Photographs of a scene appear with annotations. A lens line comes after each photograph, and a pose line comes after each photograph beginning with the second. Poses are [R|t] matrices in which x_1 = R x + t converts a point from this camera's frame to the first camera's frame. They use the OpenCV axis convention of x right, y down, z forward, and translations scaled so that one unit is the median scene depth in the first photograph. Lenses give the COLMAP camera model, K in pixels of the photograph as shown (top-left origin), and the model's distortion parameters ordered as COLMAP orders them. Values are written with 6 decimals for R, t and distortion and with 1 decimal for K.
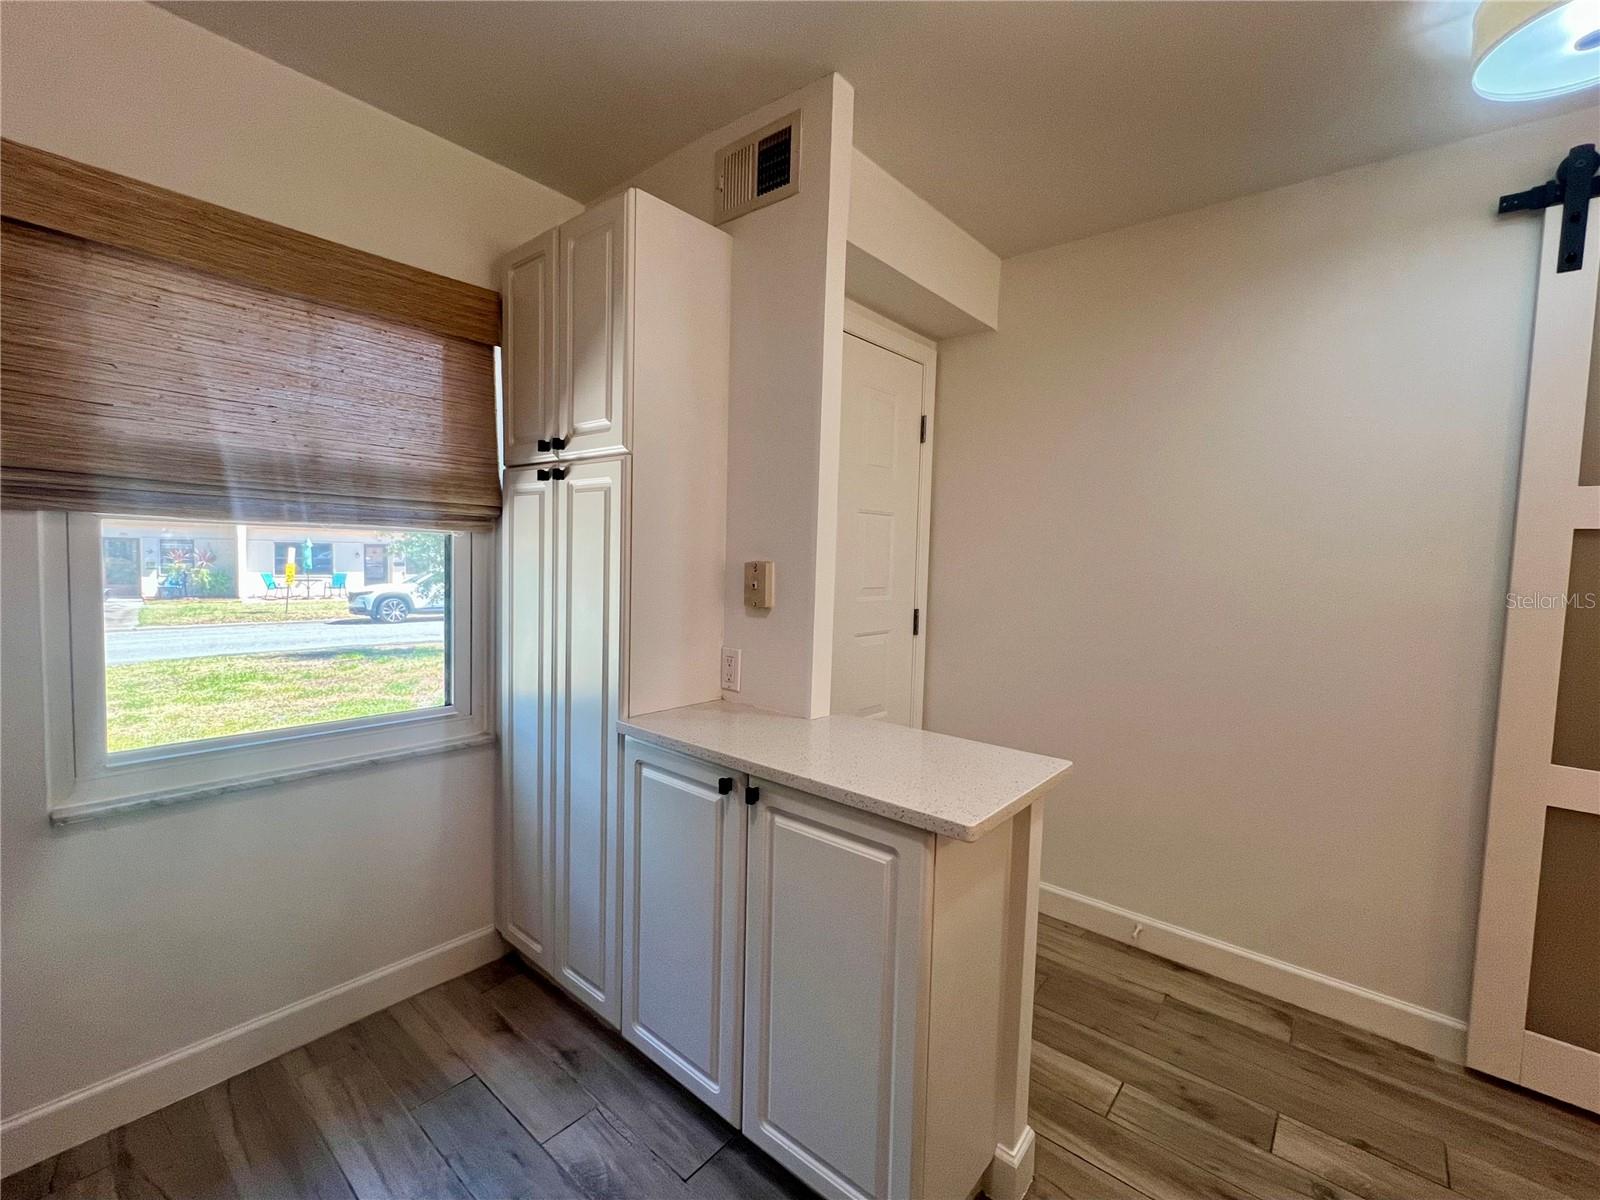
lens RADIAL K [[688.3, 0, 798.9], [0, 688.3, 591.4], [0, 0, 1]] dist [0.010073, -0.000032]
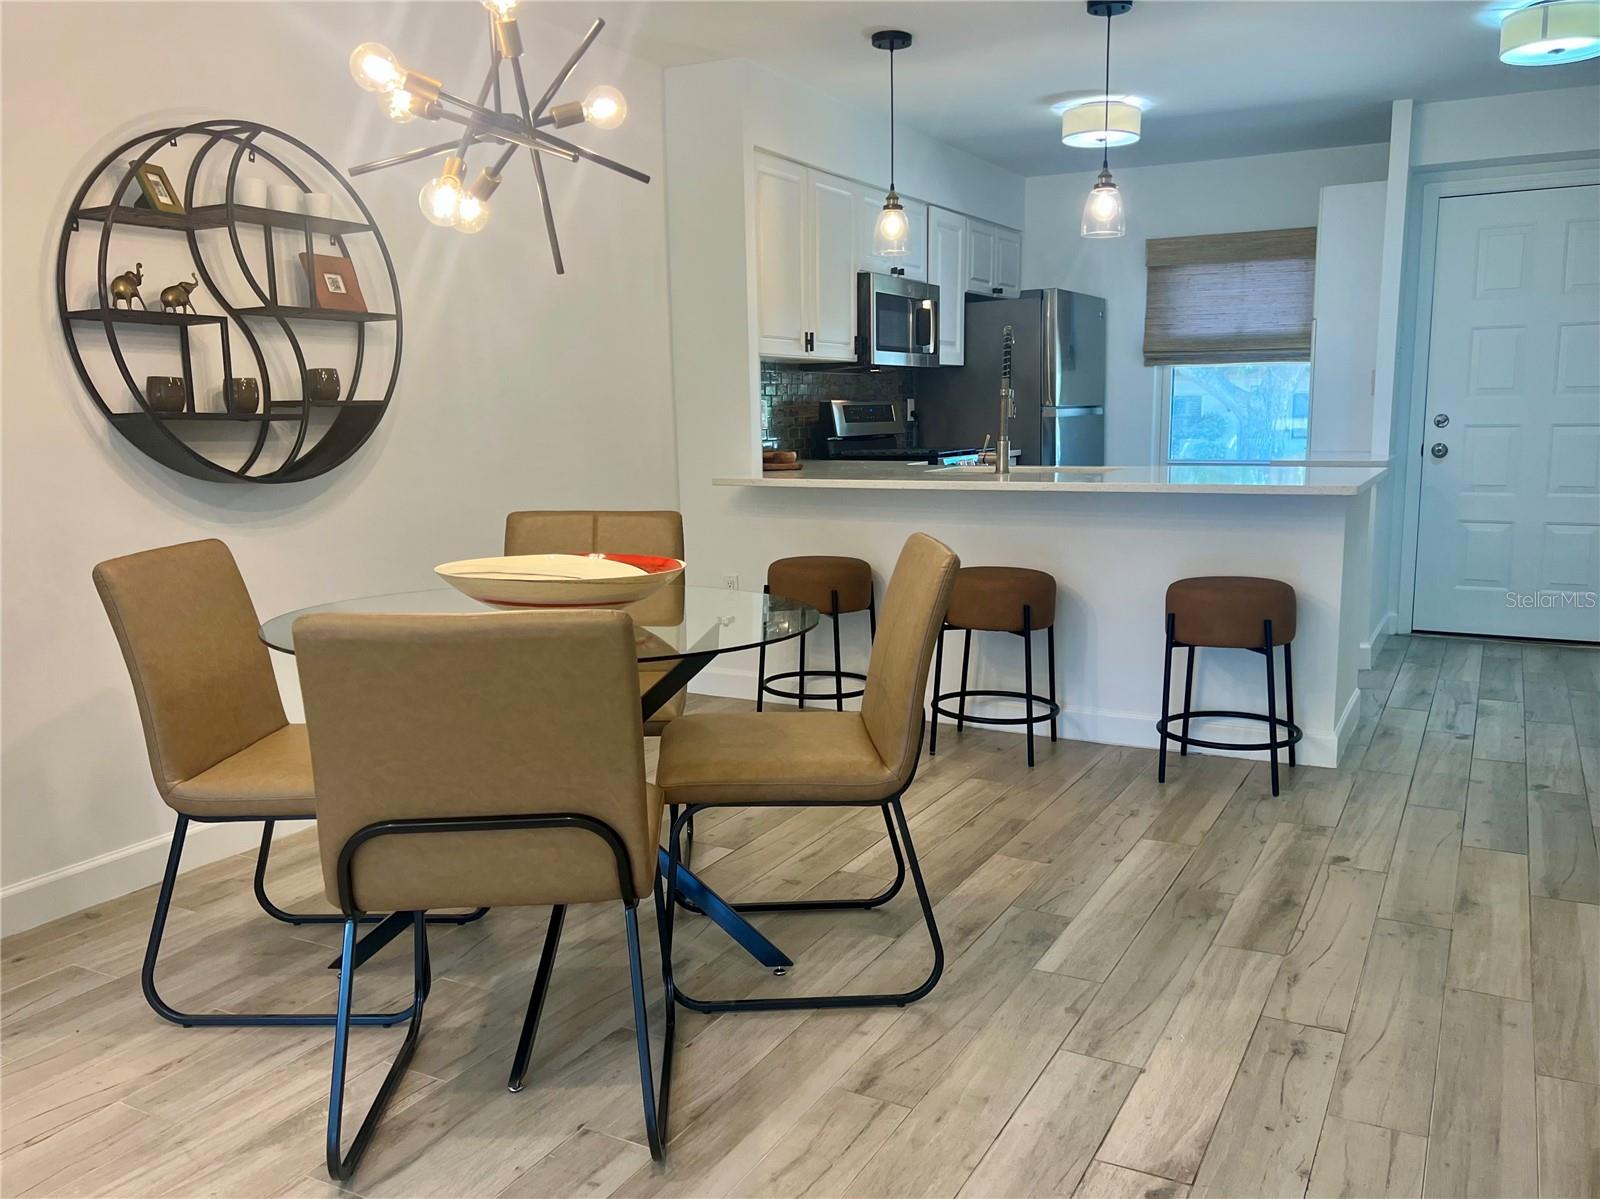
lens RADIAL K [[1277.3, 0, 803.0], [0, 1277.3, 613.5], [0, 0, 1]] dist [0.032662, -0.010532]
pose [[0.203929, 0.124495, -0.971038, 3.298336], [-0.039570, 0.992119, 0.118888, 0.277451], [0.978186, 0.014180, 0.207248, -1.268992]]
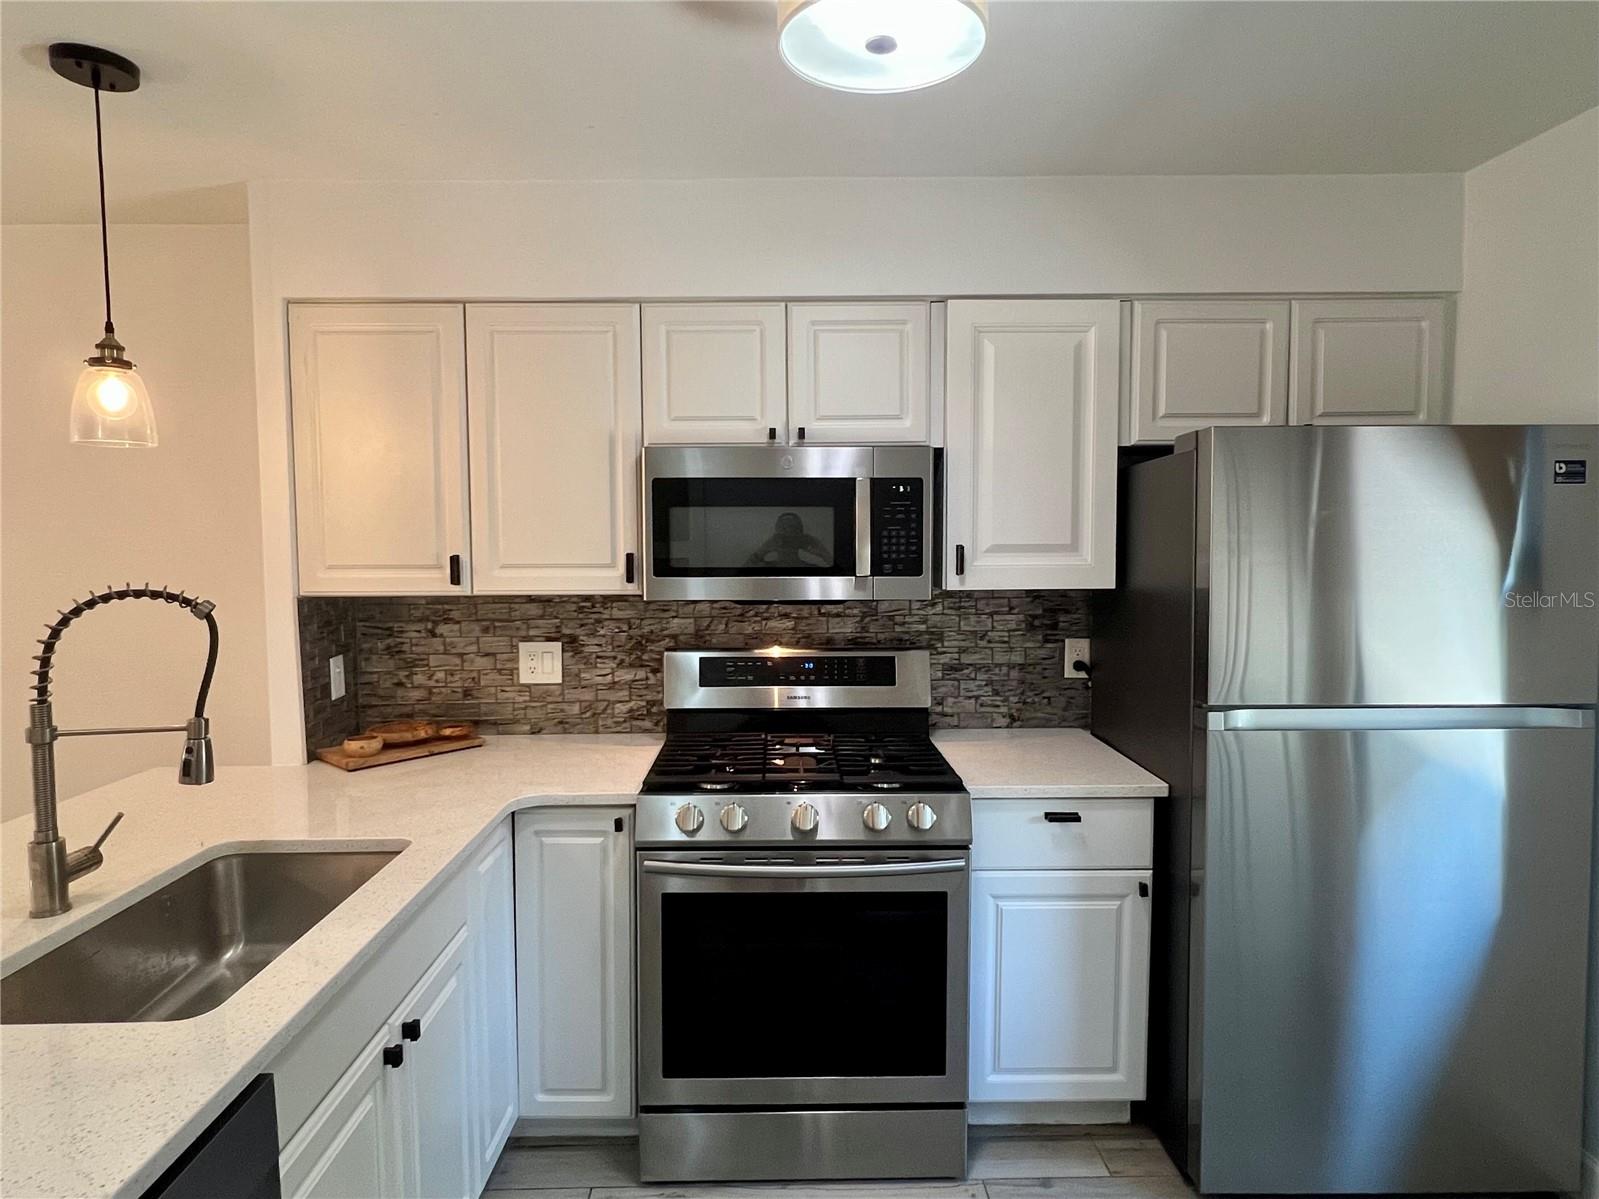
lens RADIAL K [[916.7, 0, 800.0], [0, 916.7, 594.8], [0, 0, 1]] dist [0.000093, 0.000599]
pose [[-0.750467, 0.014868, -0.660741, 0.562511], [-0.058453, 0.994336, 0.088765, -0.154373], [0.658318, 0.105237, -0.745347, 0.934296]]
